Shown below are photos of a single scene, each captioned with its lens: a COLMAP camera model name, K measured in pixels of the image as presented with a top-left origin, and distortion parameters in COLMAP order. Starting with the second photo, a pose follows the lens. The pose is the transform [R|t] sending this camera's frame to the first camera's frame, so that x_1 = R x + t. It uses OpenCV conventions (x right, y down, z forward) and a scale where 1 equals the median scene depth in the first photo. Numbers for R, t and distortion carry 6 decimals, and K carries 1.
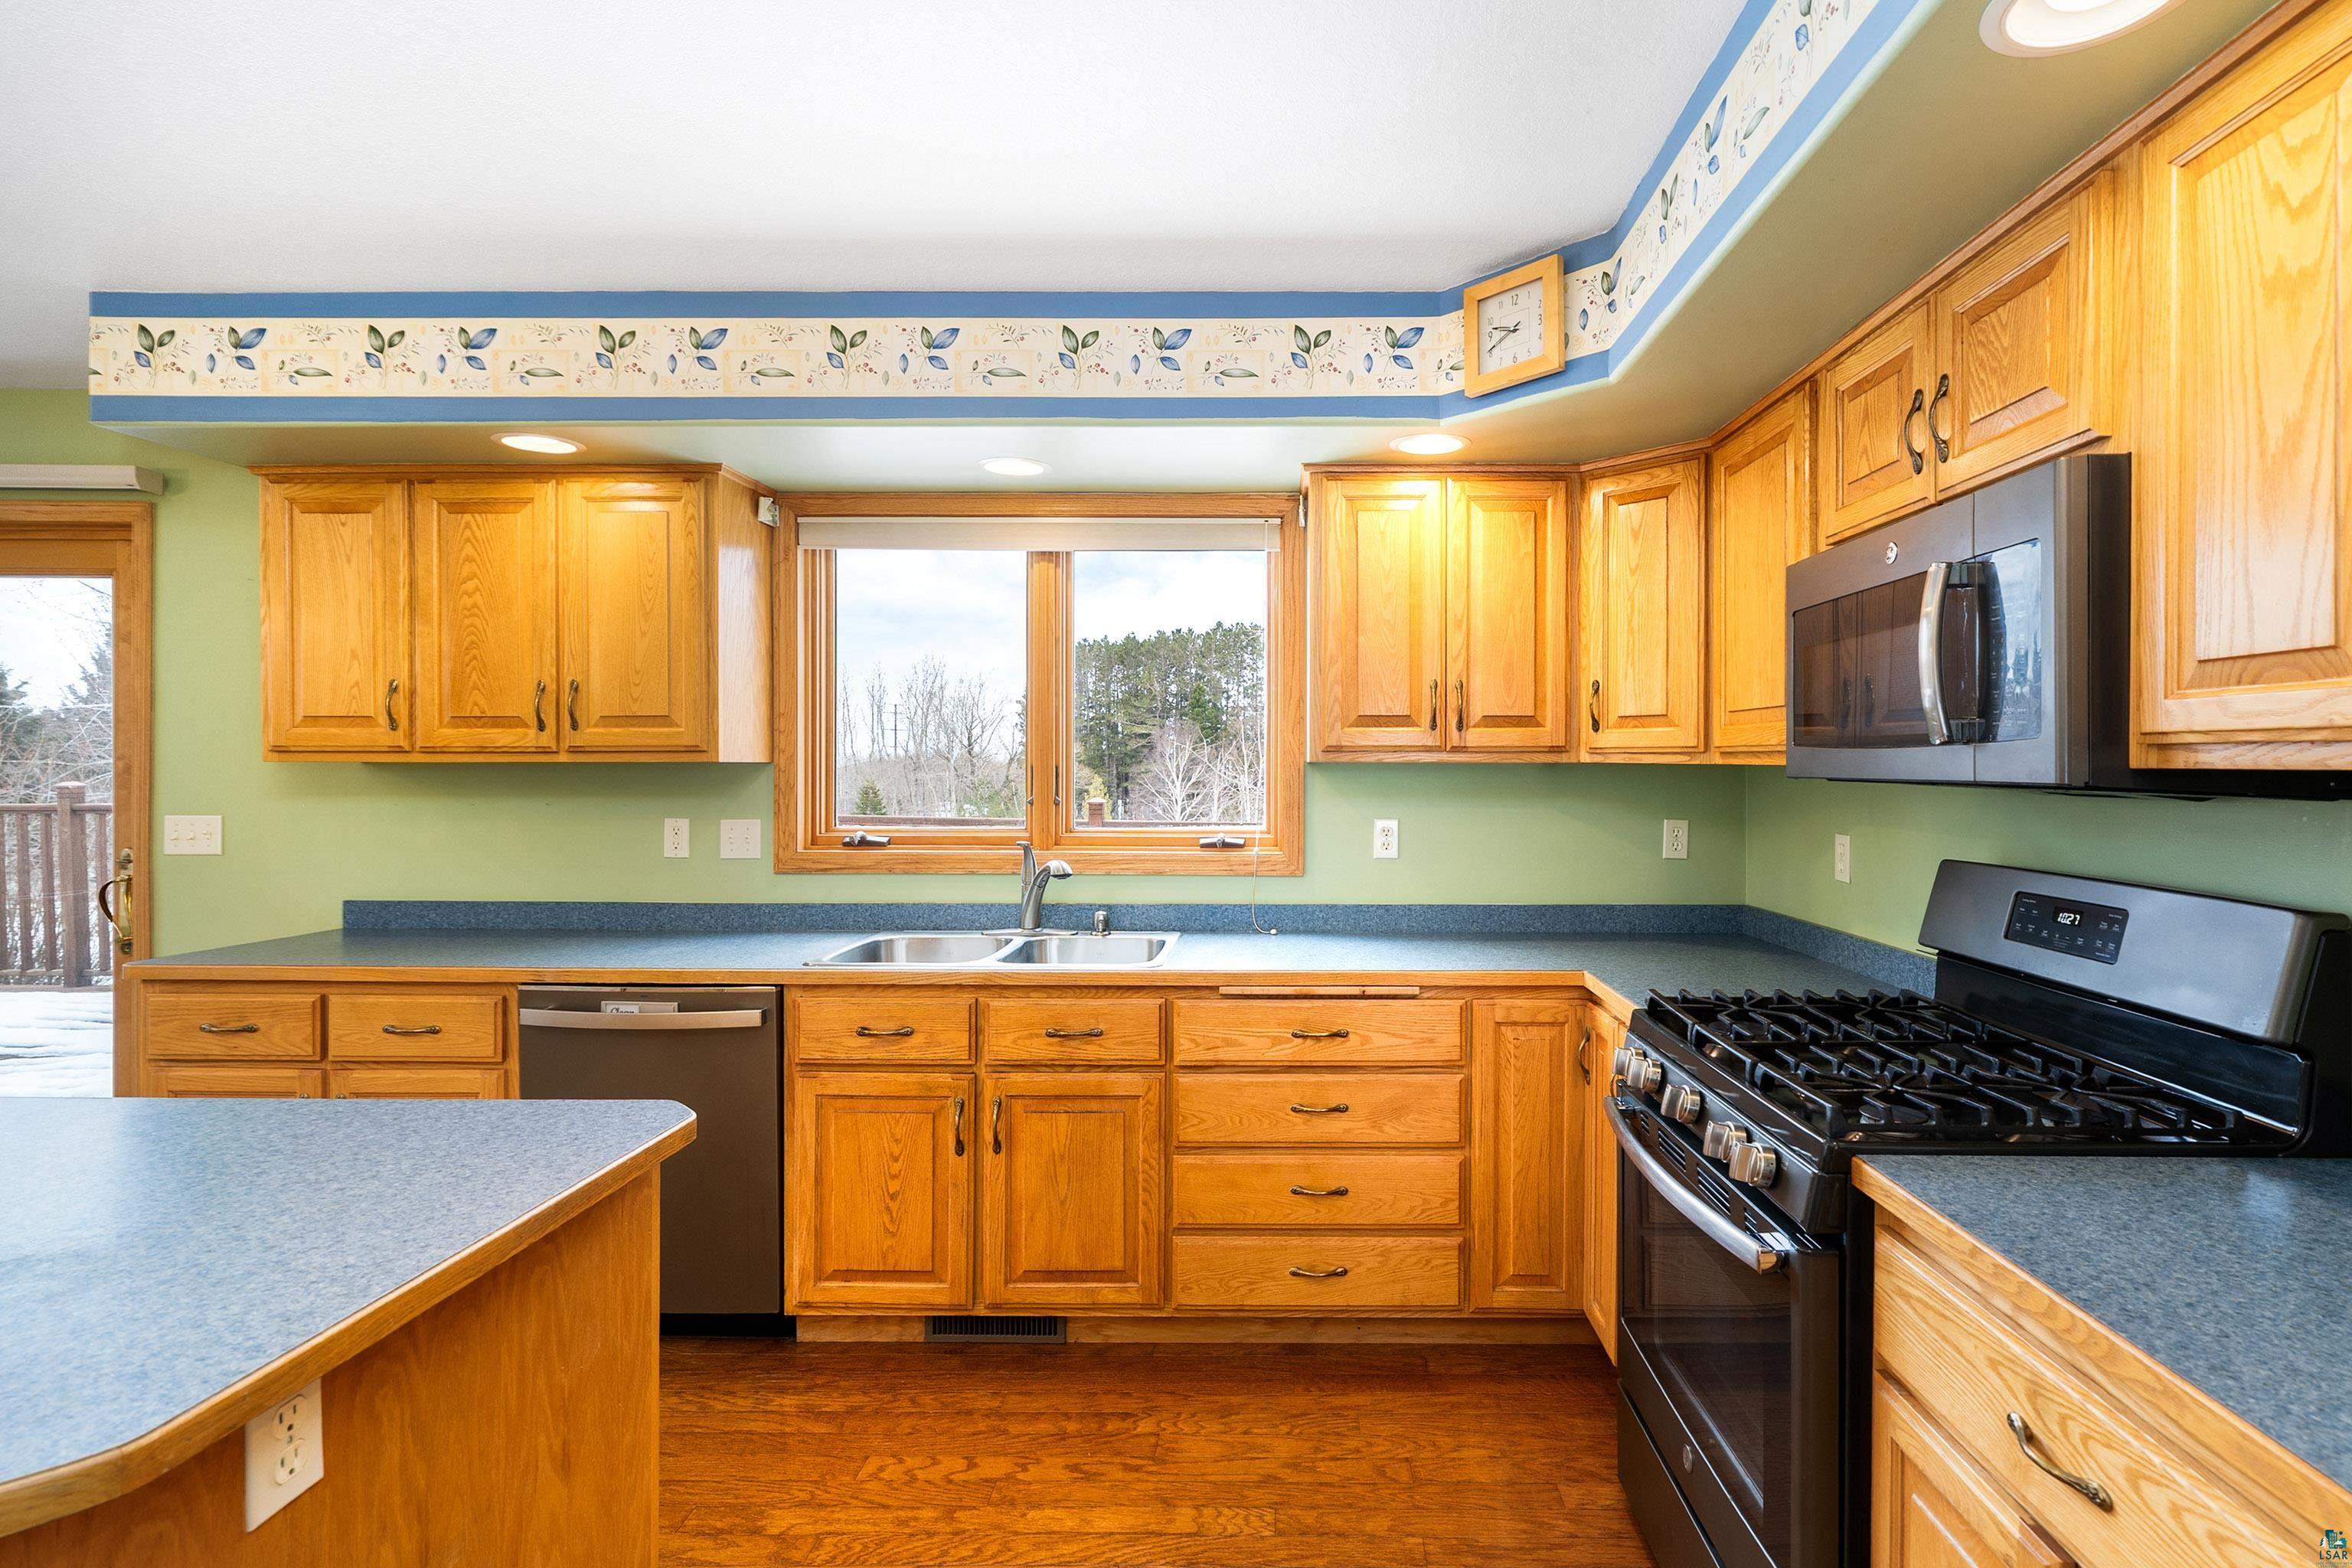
lens RADIAL K [[1106.9, 0, 1220.0], [0, 1106.9, 773.9], [0, 0, 1]] dist [-0.011049, 0.003580]
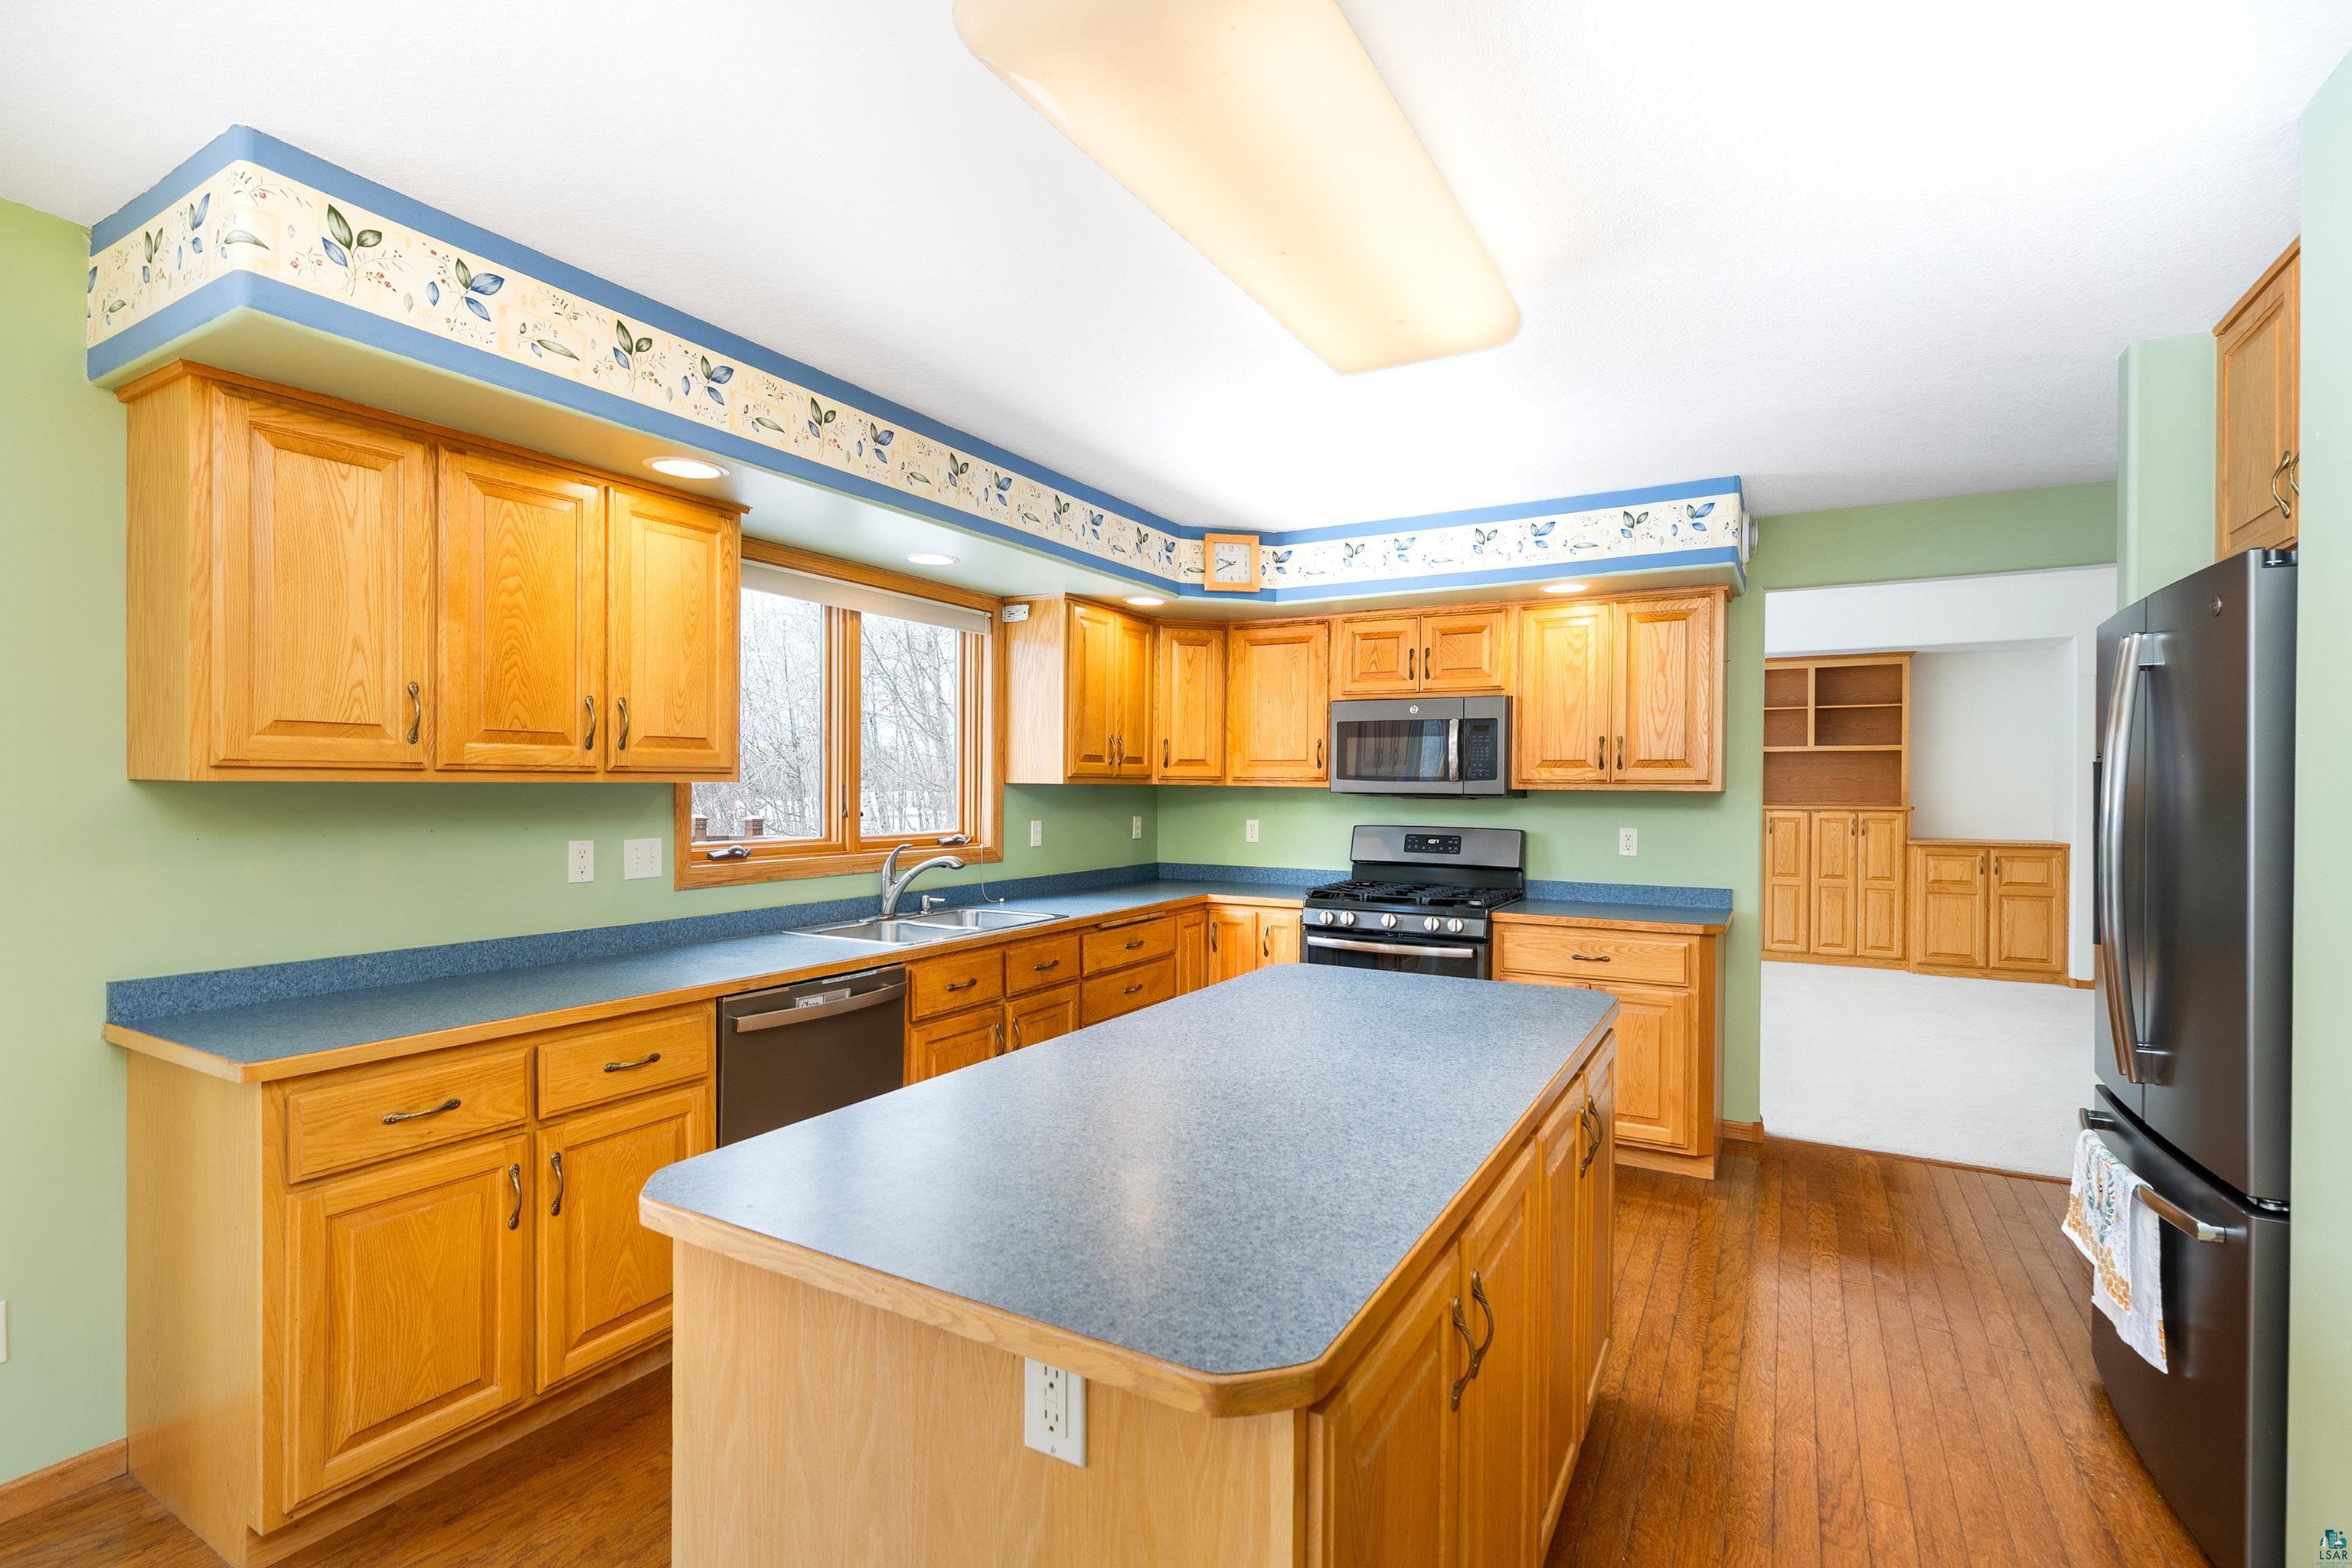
lens RADIAL K [[1106.9, 0, 1193.7], [0, 1106.9, 795.9], [0, 0, 1]] dist [-0.011049, 0.003580]
pose [[0.478723, -0.008088, 0.877929, -1.212276], [0.000248, 0.999959, 0.009076, -0.007907], [-0.877966, -0.004127, 0.478705, 0.099834]]
